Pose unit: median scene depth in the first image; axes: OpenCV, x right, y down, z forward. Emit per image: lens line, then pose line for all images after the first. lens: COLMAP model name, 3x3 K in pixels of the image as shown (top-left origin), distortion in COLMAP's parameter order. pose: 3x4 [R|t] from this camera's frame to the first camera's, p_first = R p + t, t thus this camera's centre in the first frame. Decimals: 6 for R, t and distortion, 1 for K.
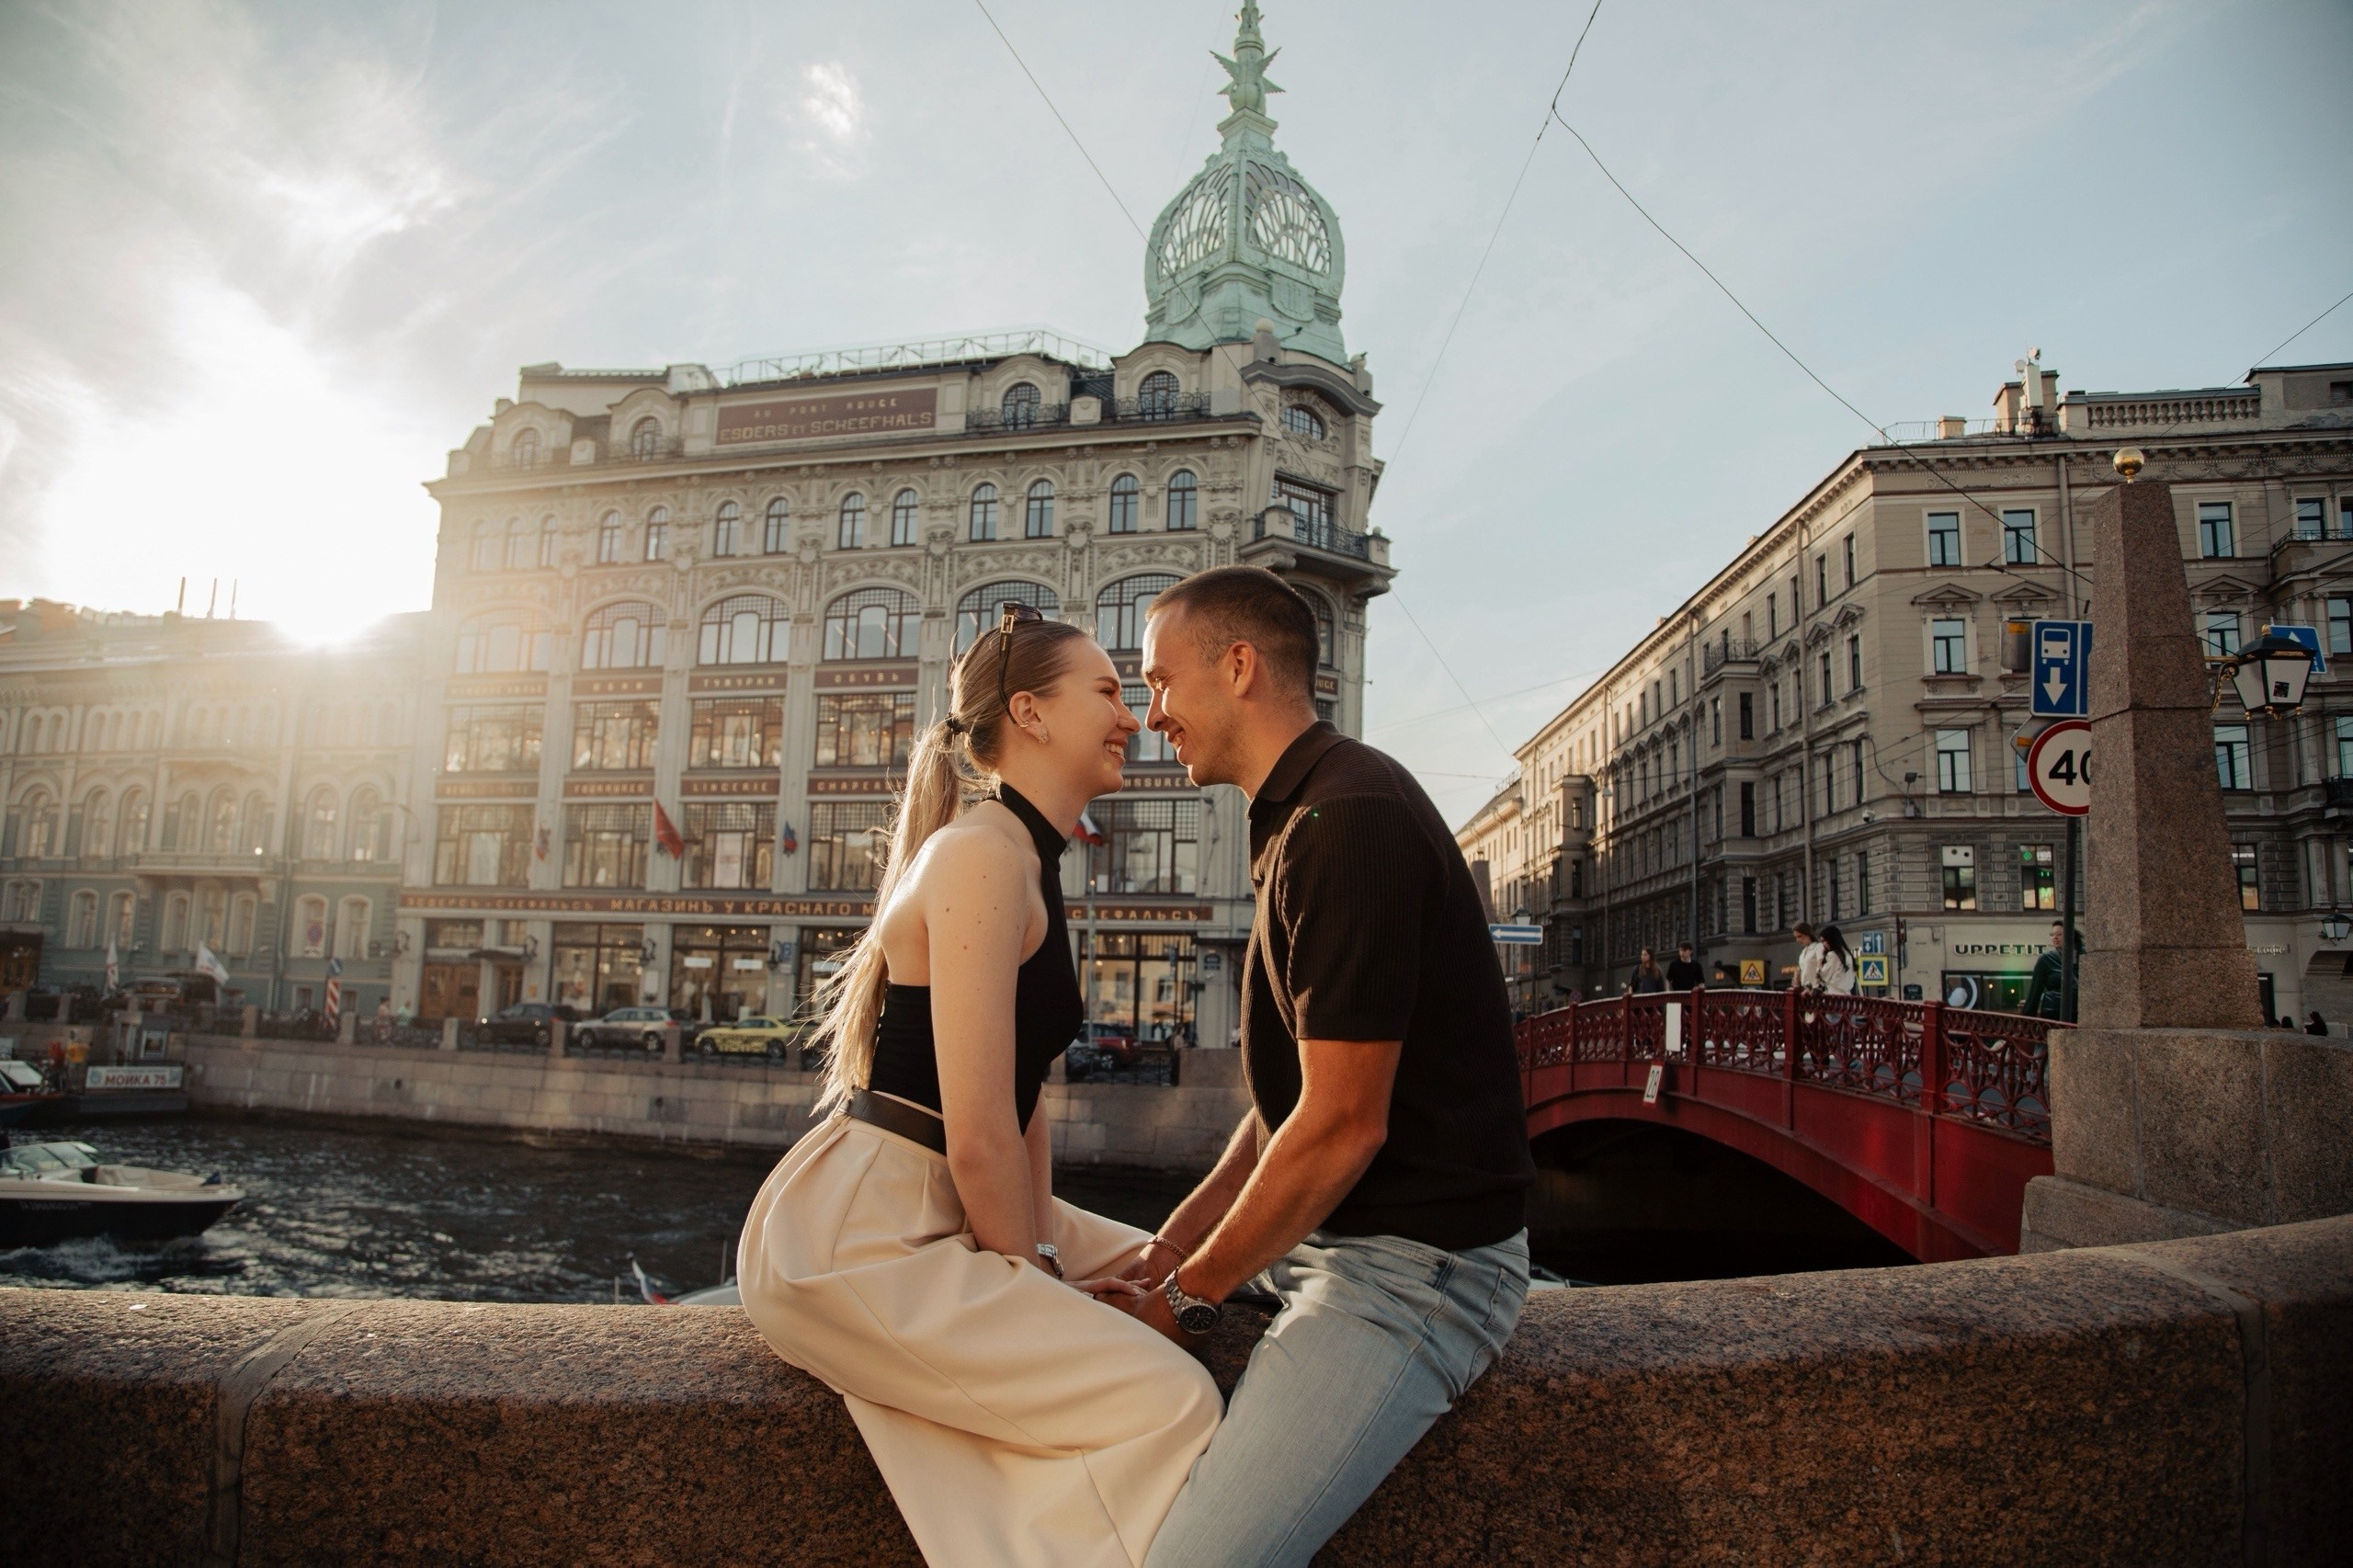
lens RADIAL K [[1630.6, 0, 1176.7], [0, 1630.6, 805.1], [0, 0, 1]] dist [-0.130525, 0.081591]
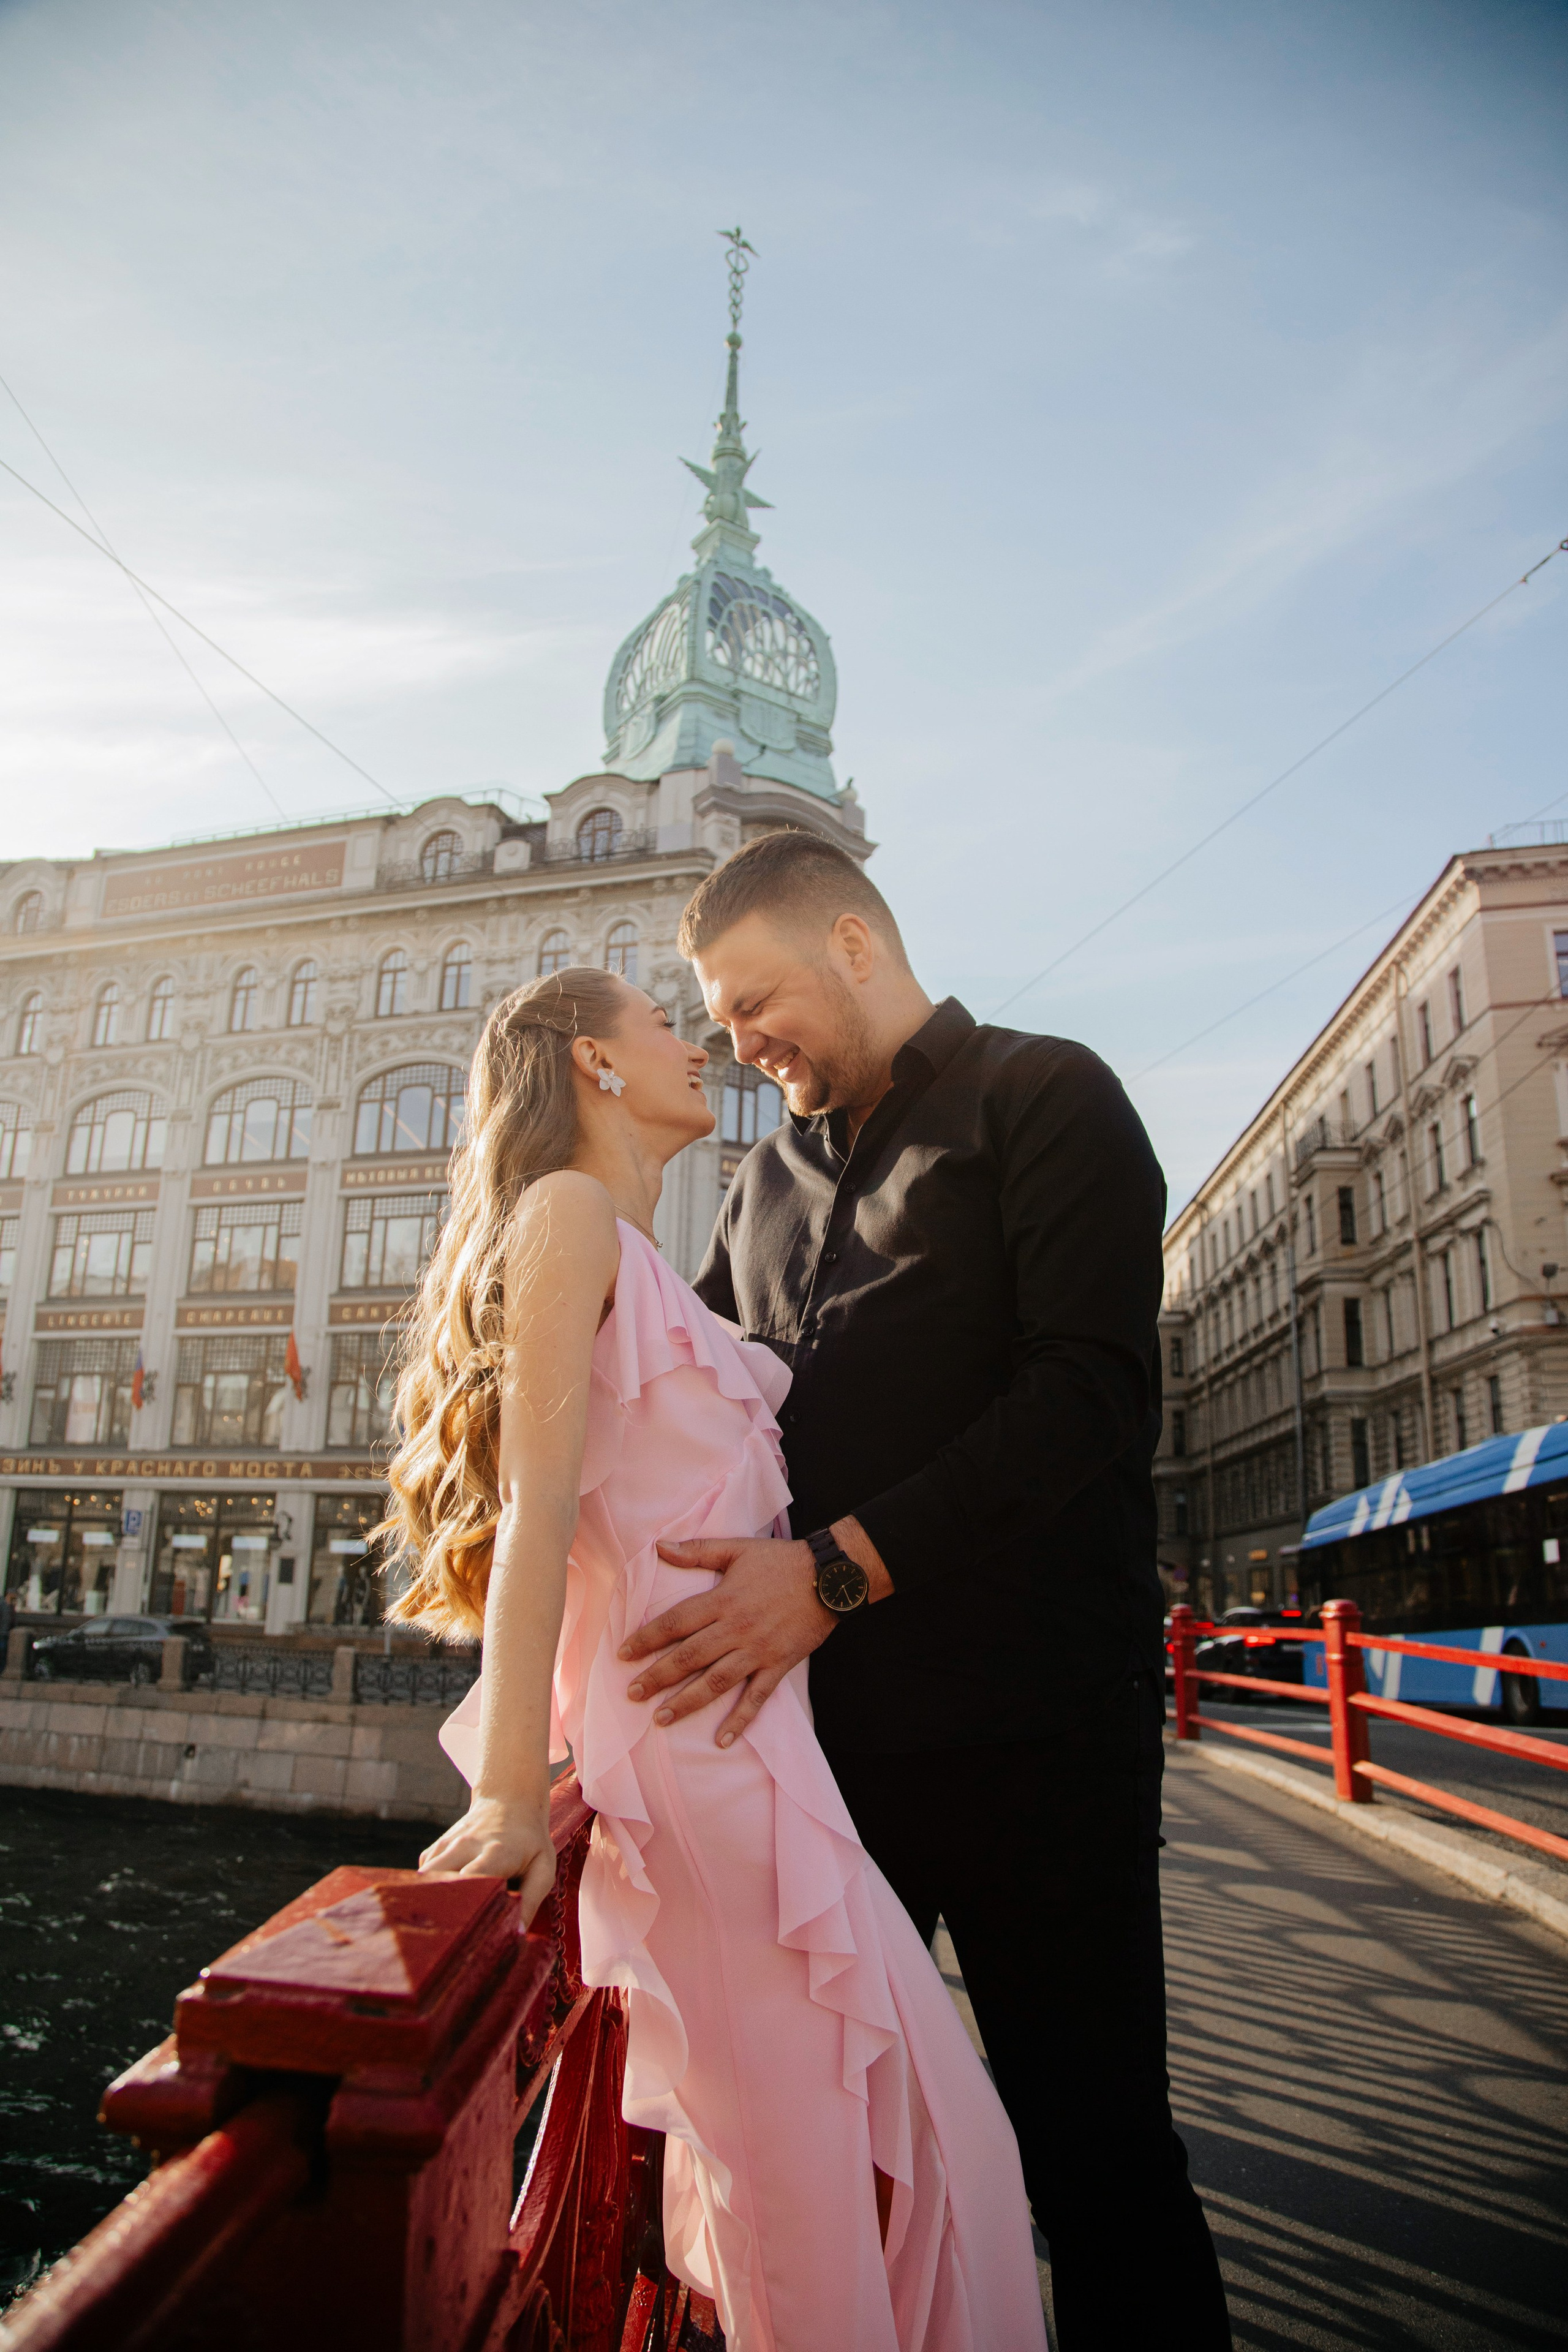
lens RADIAL K [[1621.3, 0, 795.6], [0, 1621.3, 1197.3], [0, 0, 1]] dist [-0.130052, 0.079831]
pose [[0.999423, -0.016348, -0.029766, 0.108588], [0.012869, 0.993454, -0.113502, 0.023144], [0.031427, 0.113054, 0.993092, 0.207043]]
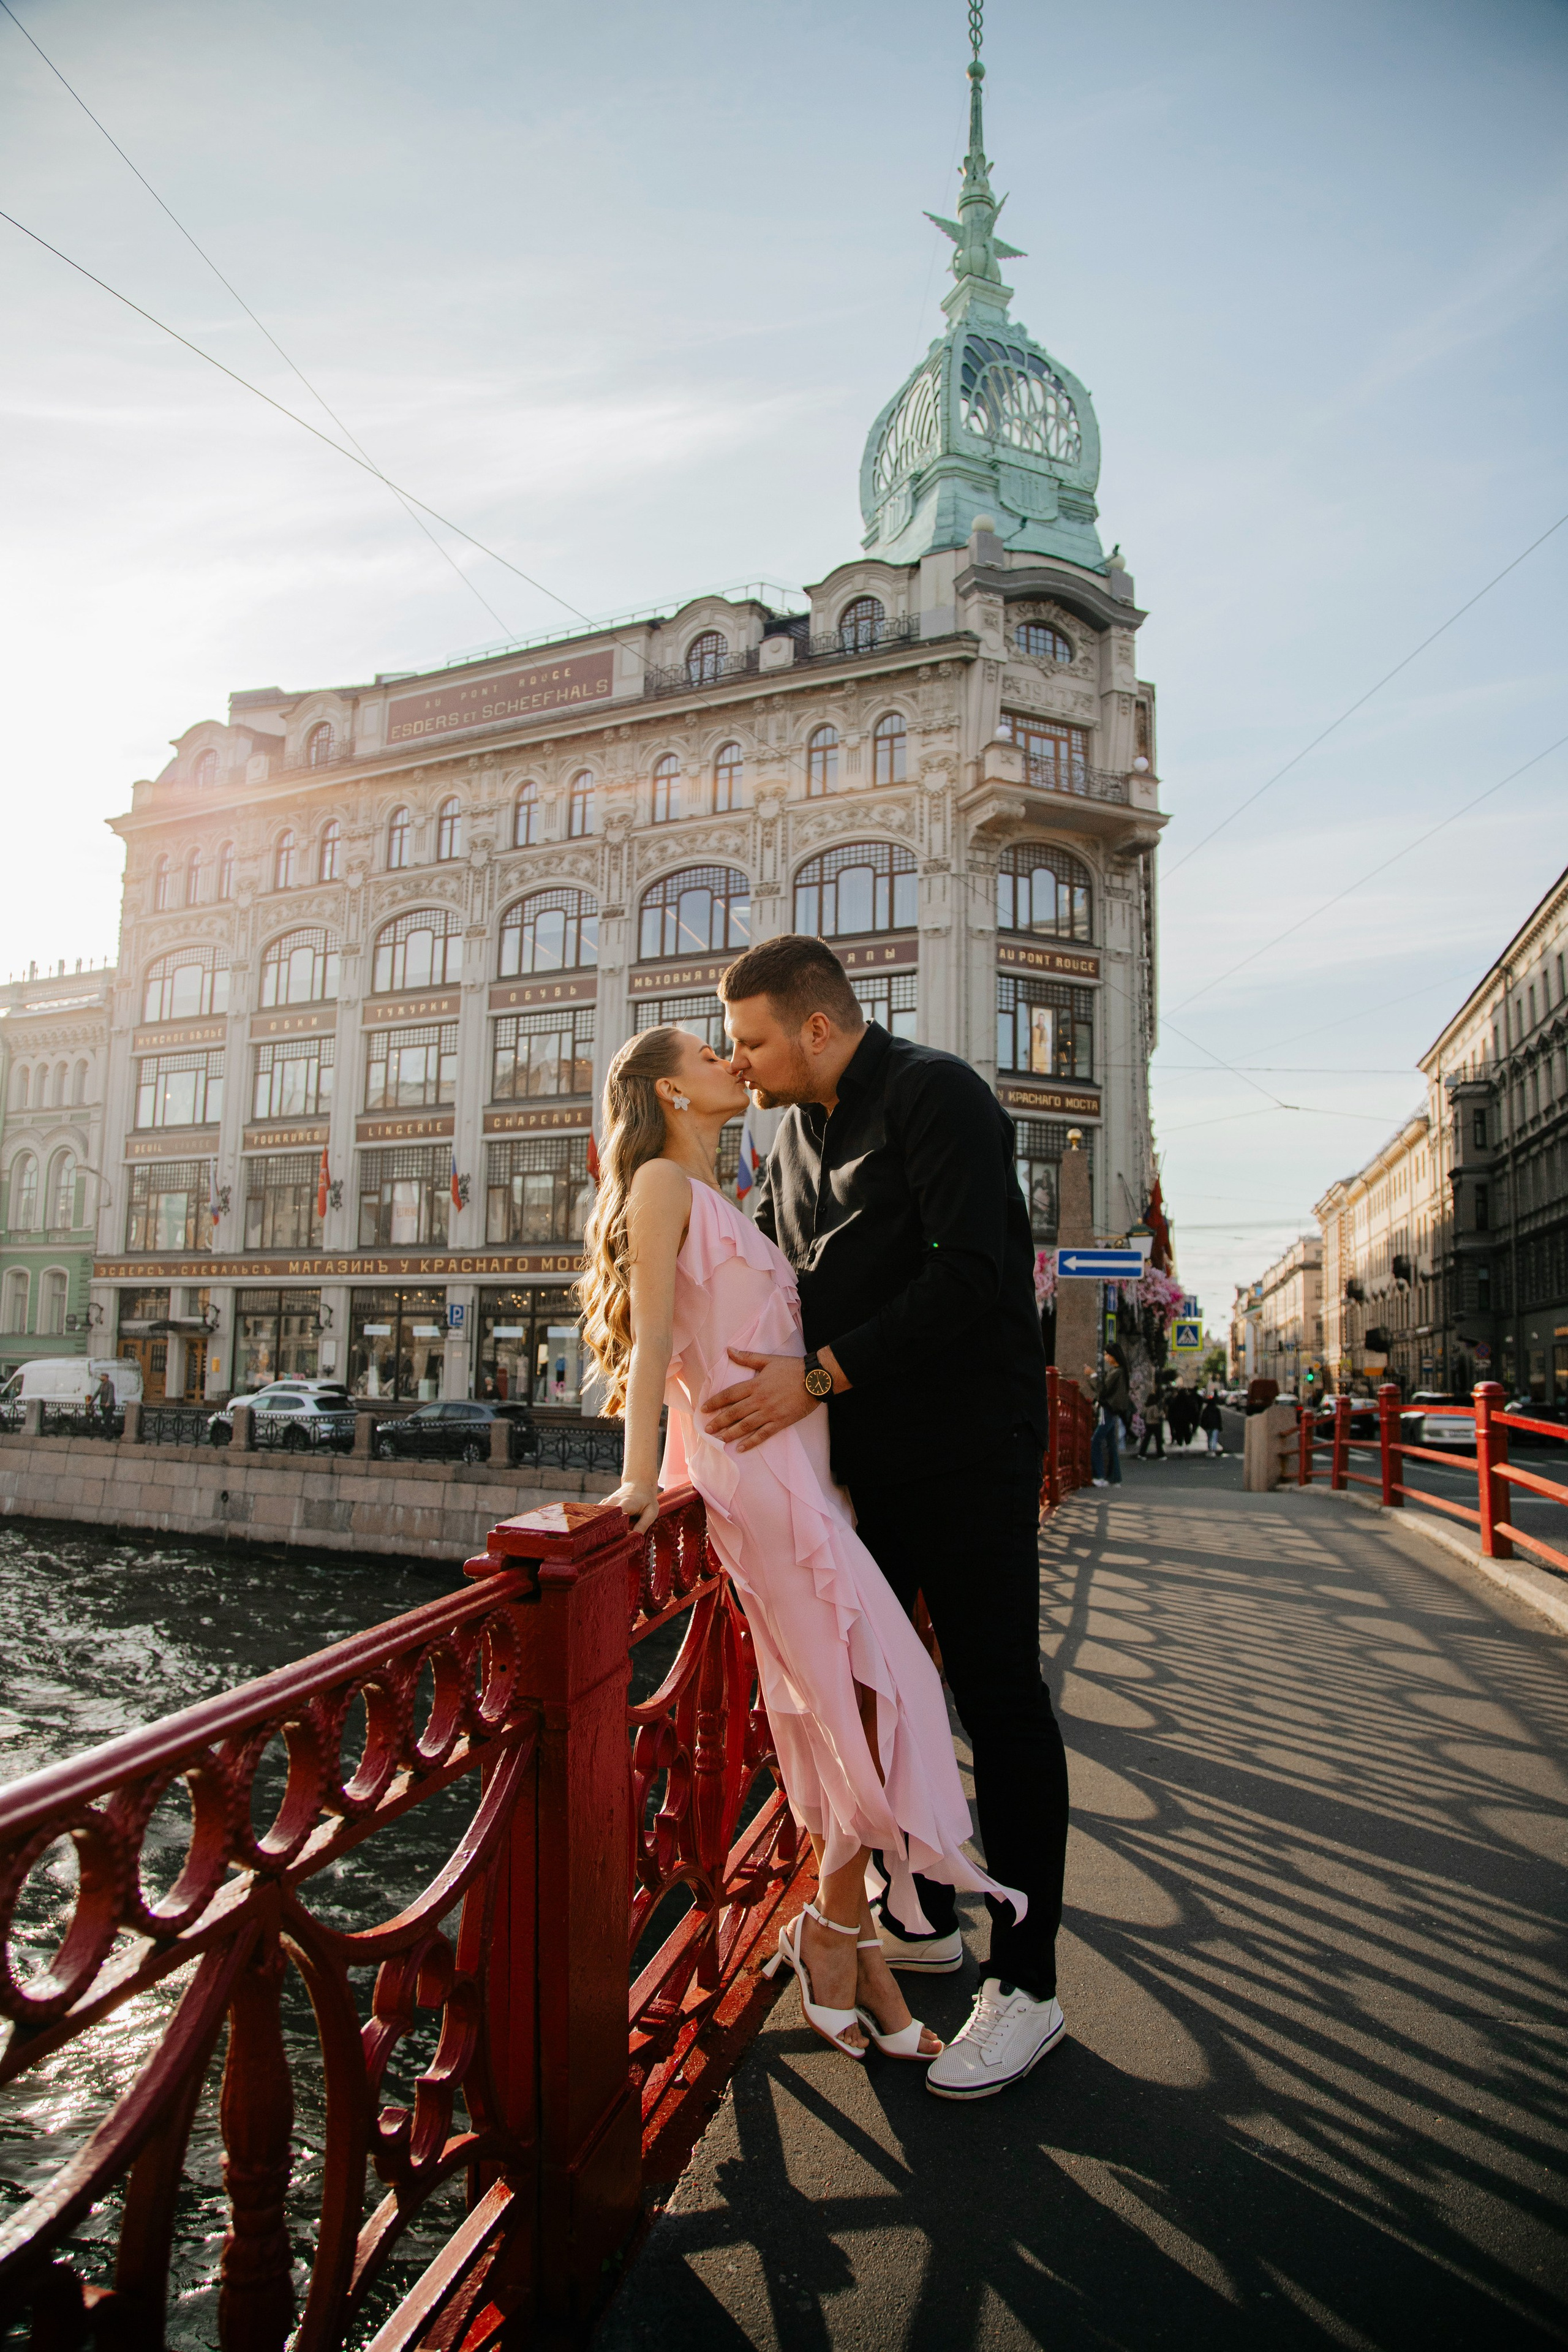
lens RADIAL K [[1629.9, 0, 787.3], [0, 1629.9, 1207.0], [0, 0, 1]] dist [-0.130525, 0.081591]
pose [[0.975502, -0.034067, -0.217337, 0.116506], [0.039651, 0.998985, 0.021382, 0.020628], [0.216388, -0.029476, 0.975862, 0.189333]]
